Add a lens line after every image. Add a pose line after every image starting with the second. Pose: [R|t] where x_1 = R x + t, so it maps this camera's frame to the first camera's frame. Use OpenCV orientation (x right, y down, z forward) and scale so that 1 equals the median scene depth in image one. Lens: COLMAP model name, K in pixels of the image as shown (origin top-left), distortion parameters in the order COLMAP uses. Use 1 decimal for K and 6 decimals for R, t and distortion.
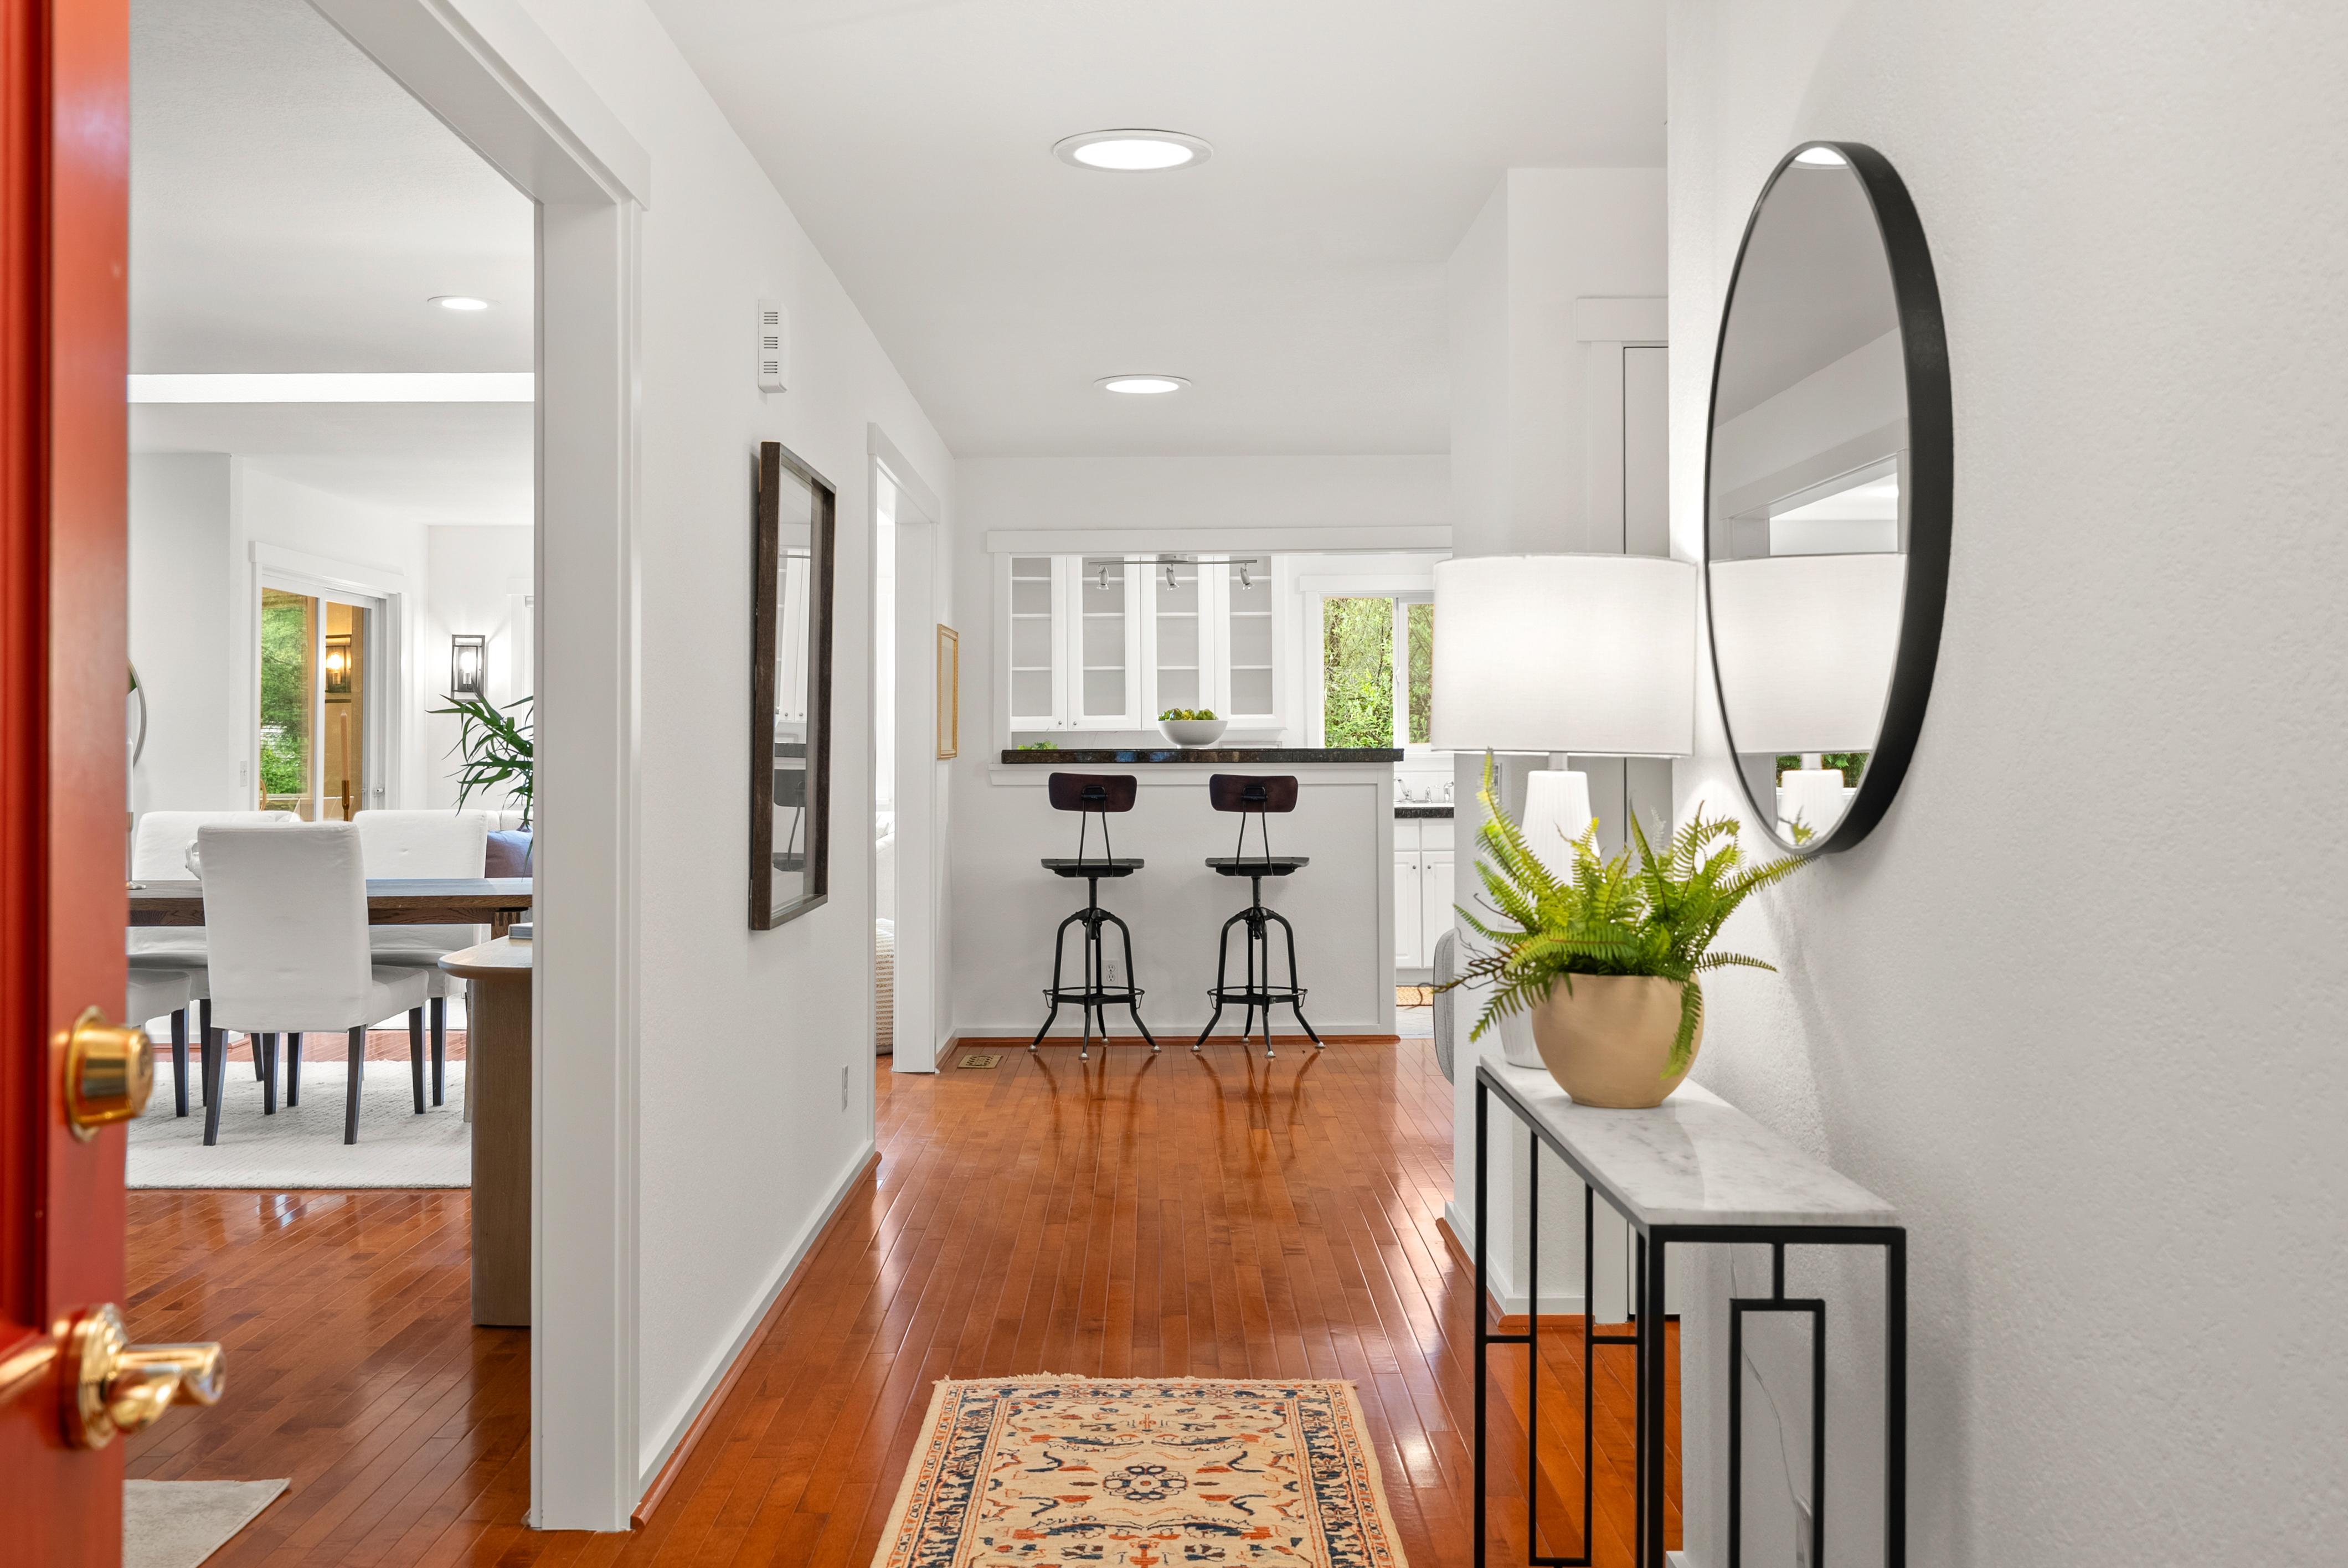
lens RADIAL K [[2212.6, 0, 1171.3], [0, 2212.6, 705.8], [0, 0, 1]] dist [0.007721, 0.003953]
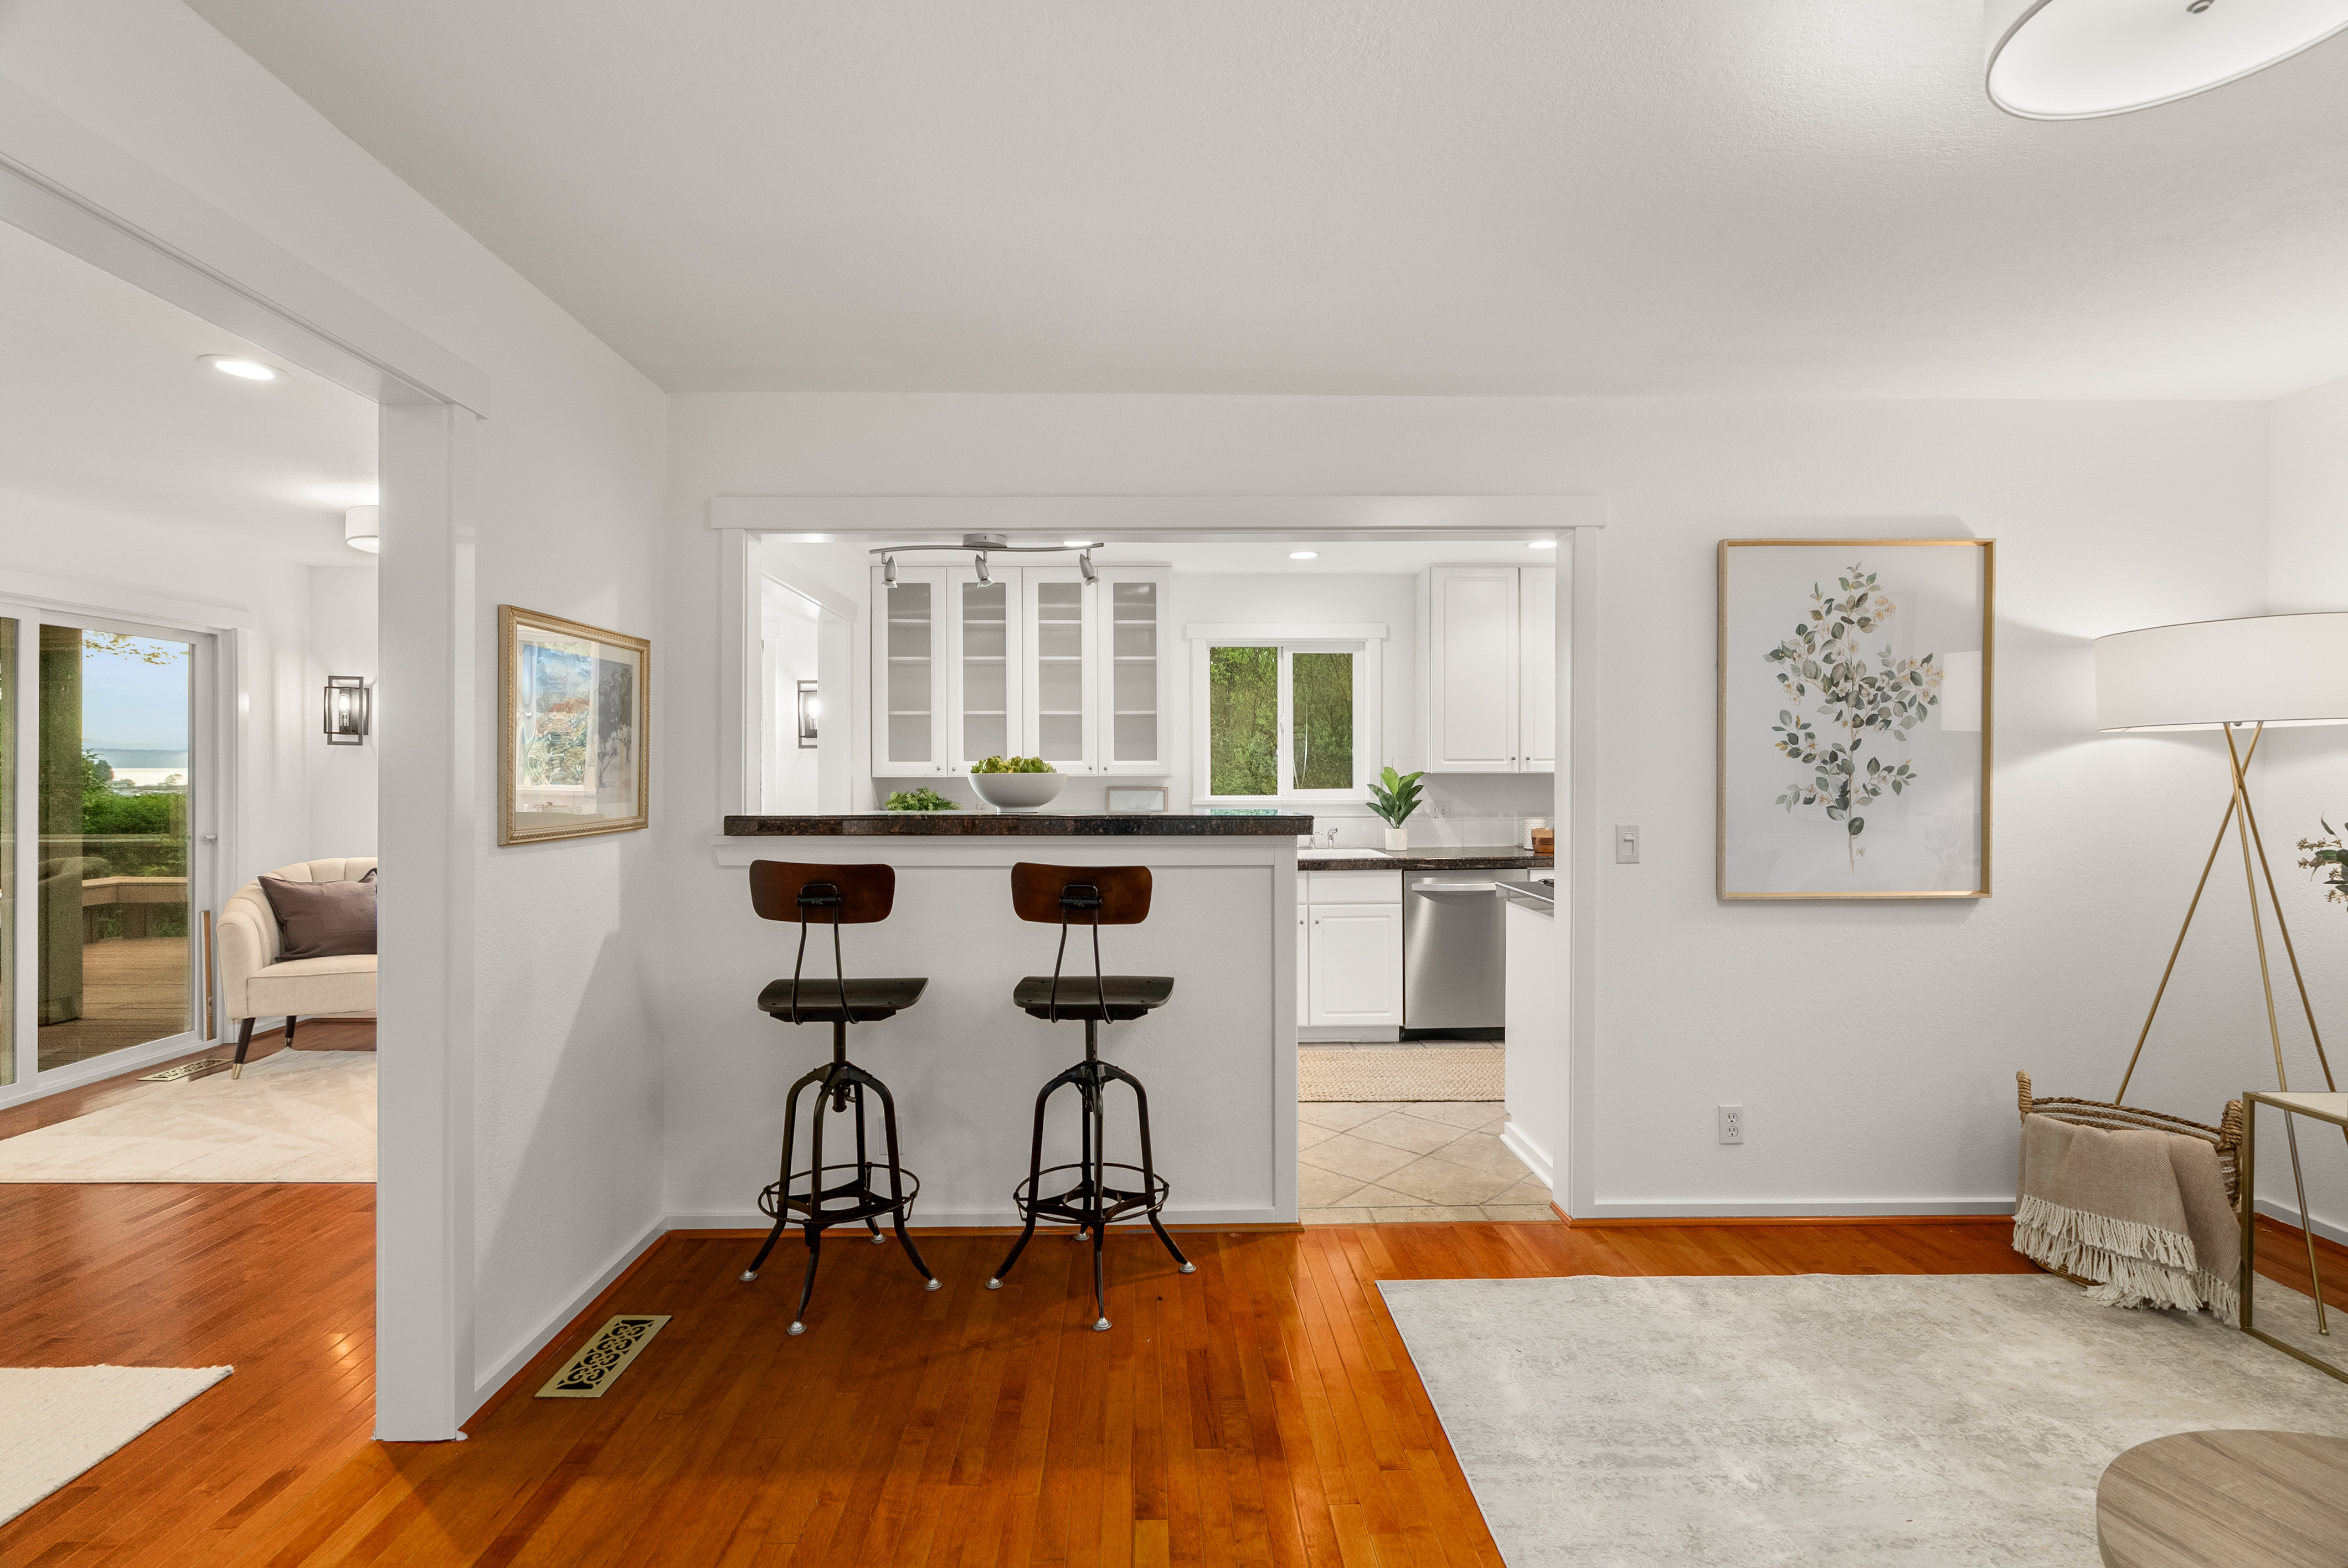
lens RADIAL K [[1067.2, 0, 1161.2], [0, 1067.2, 774.0], [0, 0, 1]] dist [-0.001081, 0.000312]
pose [[0.999928, 0.004346, 0.011189, 0.054854], [-0.004589, 0.999752, 0.021804, -0.000705], [-0.011092, -0.021854, 0.999700, 0.680374]]
